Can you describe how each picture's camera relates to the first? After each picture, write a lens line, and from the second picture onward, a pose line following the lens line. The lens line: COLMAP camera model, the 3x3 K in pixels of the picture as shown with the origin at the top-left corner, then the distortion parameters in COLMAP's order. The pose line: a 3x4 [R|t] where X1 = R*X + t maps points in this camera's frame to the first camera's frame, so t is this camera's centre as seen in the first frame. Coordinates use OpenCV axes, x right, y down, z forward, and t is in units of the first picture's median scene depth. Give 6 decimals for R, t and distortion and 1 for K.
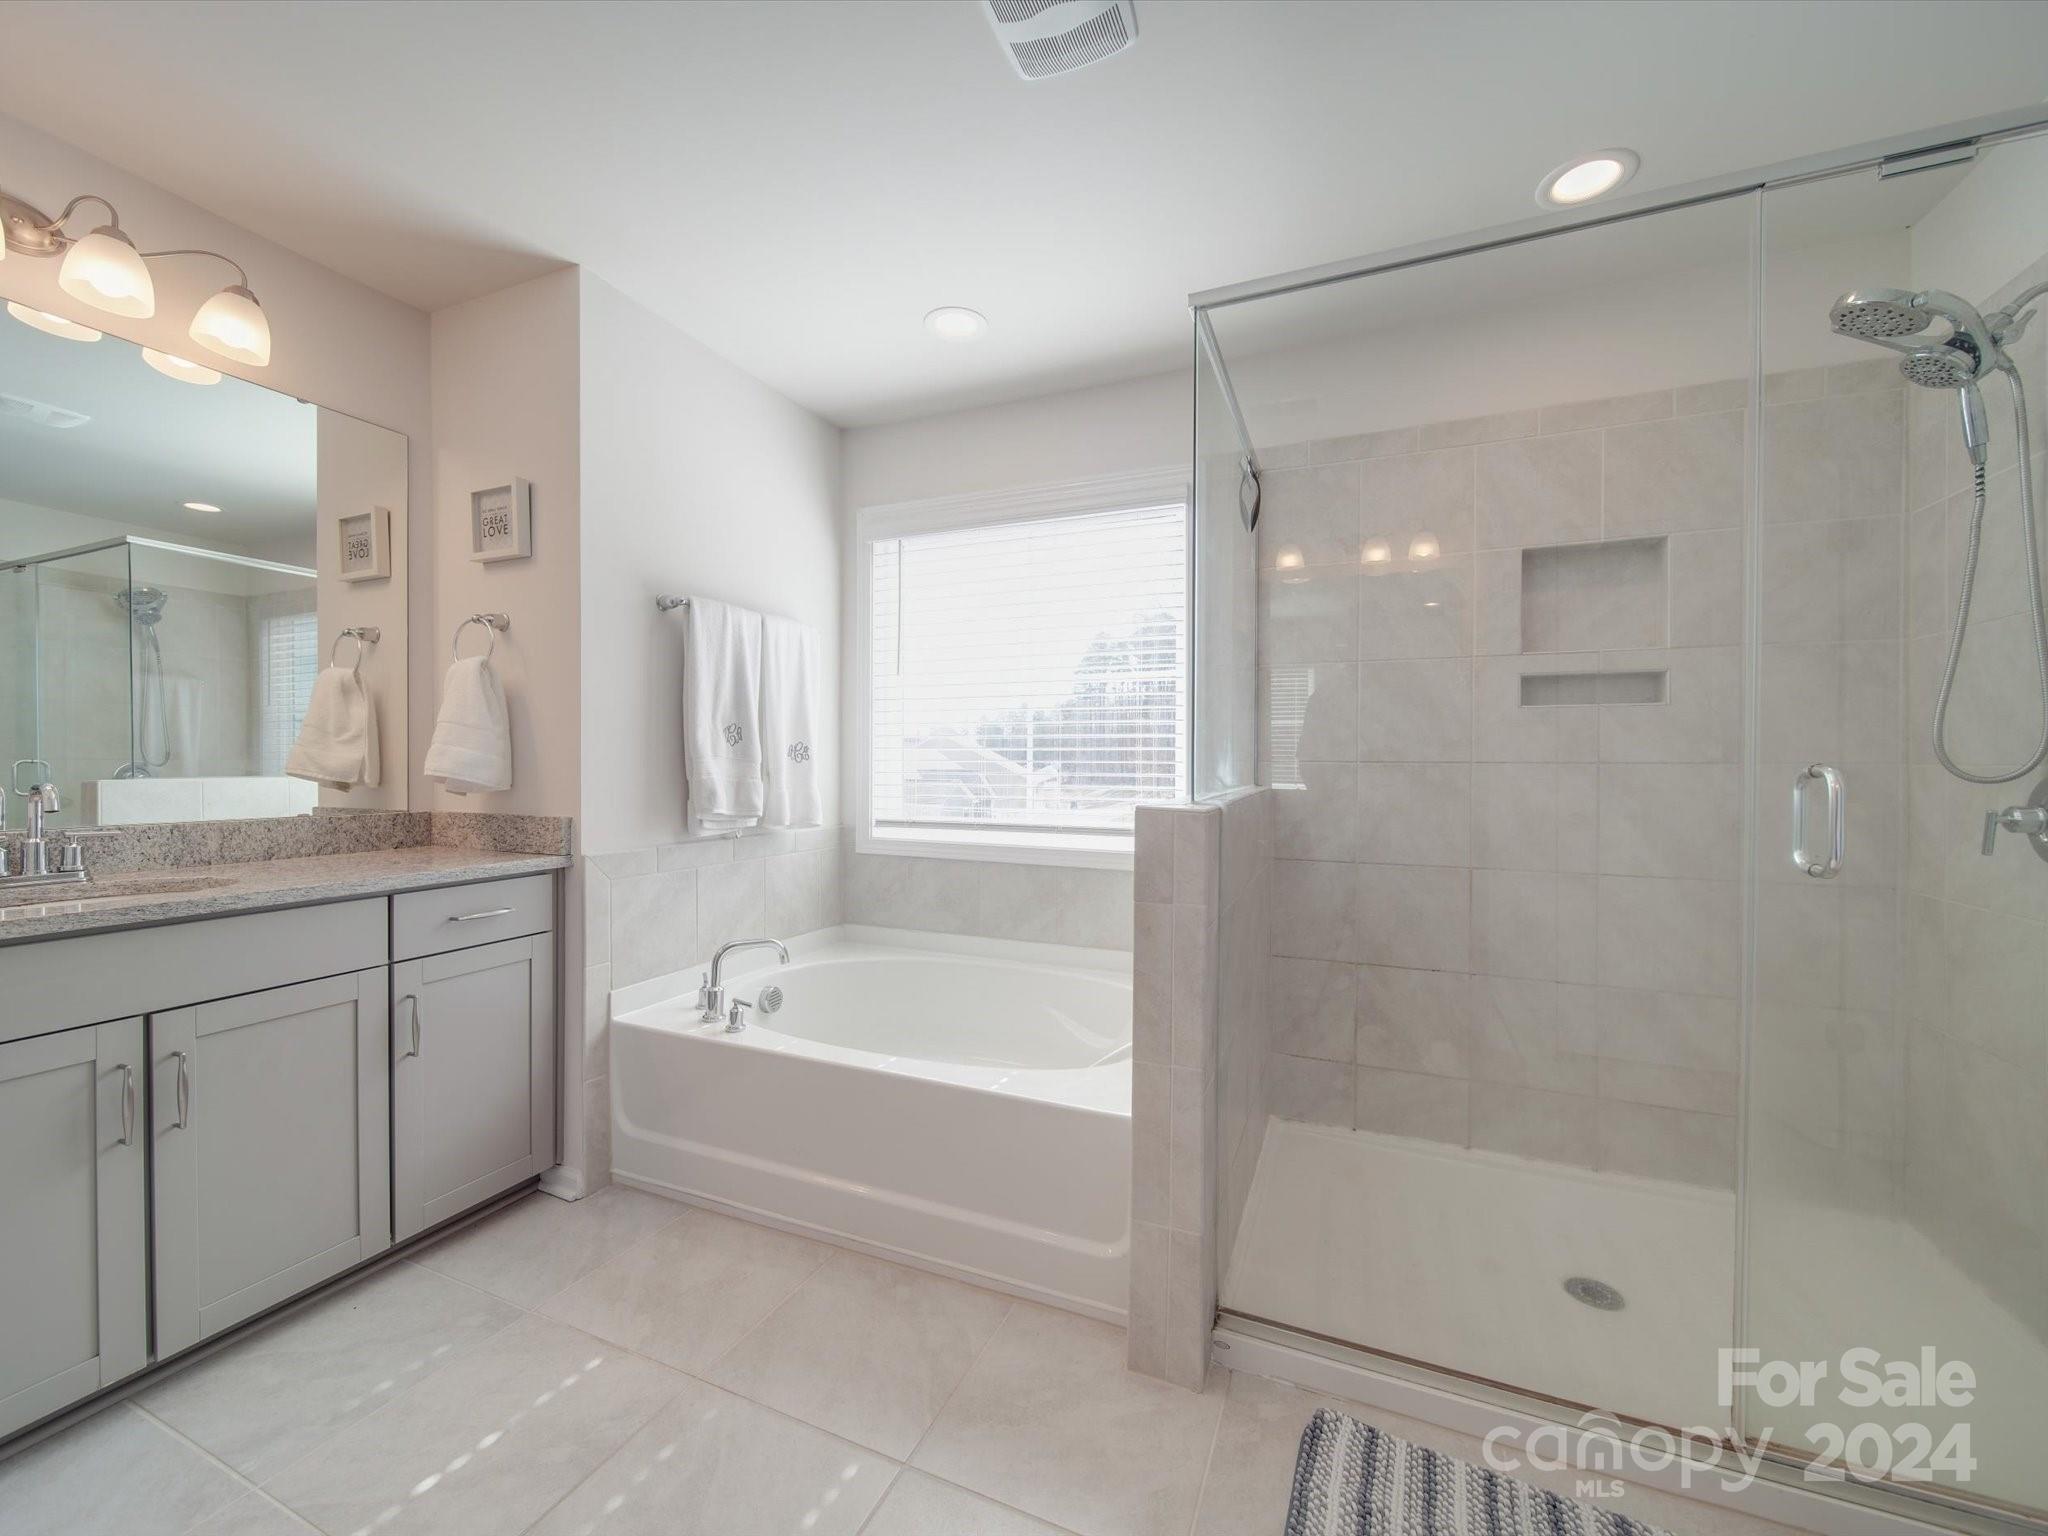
lens RADIAL K [[805.5, 0, 1027.8], [0, 805.5, 767.8], [0, 0, 1]] dist [0.000551, -0.002088]
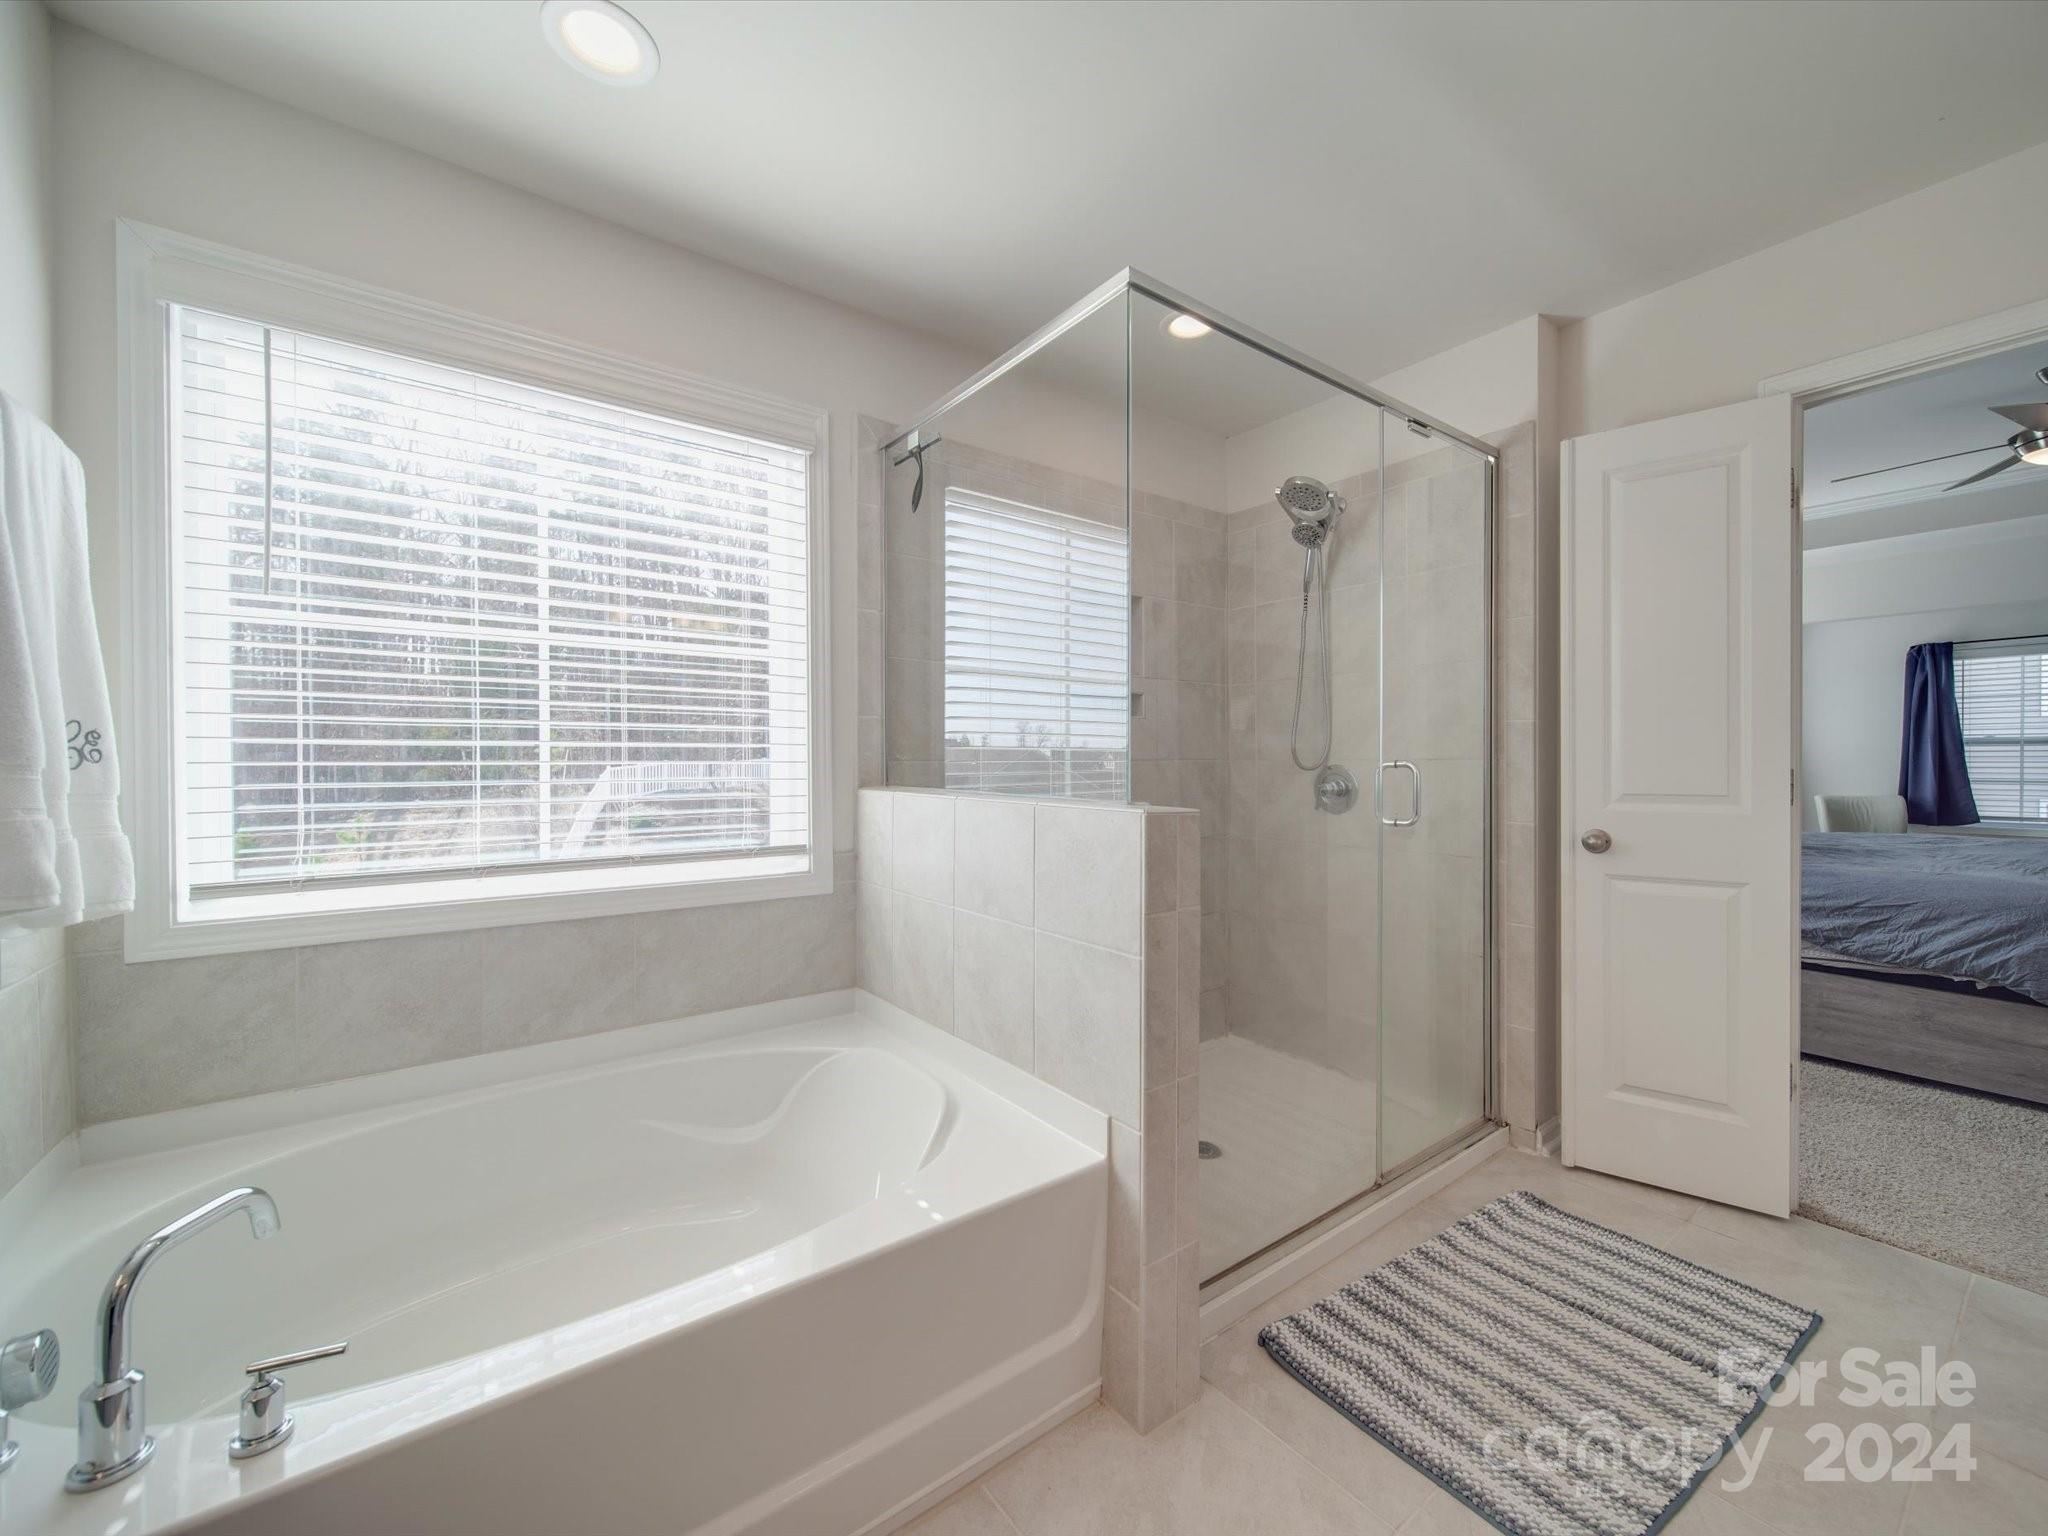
lens RADIAL K [[805.5, 0, 1027.8], [0, 805.5, 767.8], [0, 0, 1]] dist [0.000551, -0.002088]
pose [[0.506263, -0.014953, 0.862250, -0.364363], [0.011908, 0.999876, 0.010348, -0.005539], [-0.862297, 0.005029, 0.506378, 0.336779]]
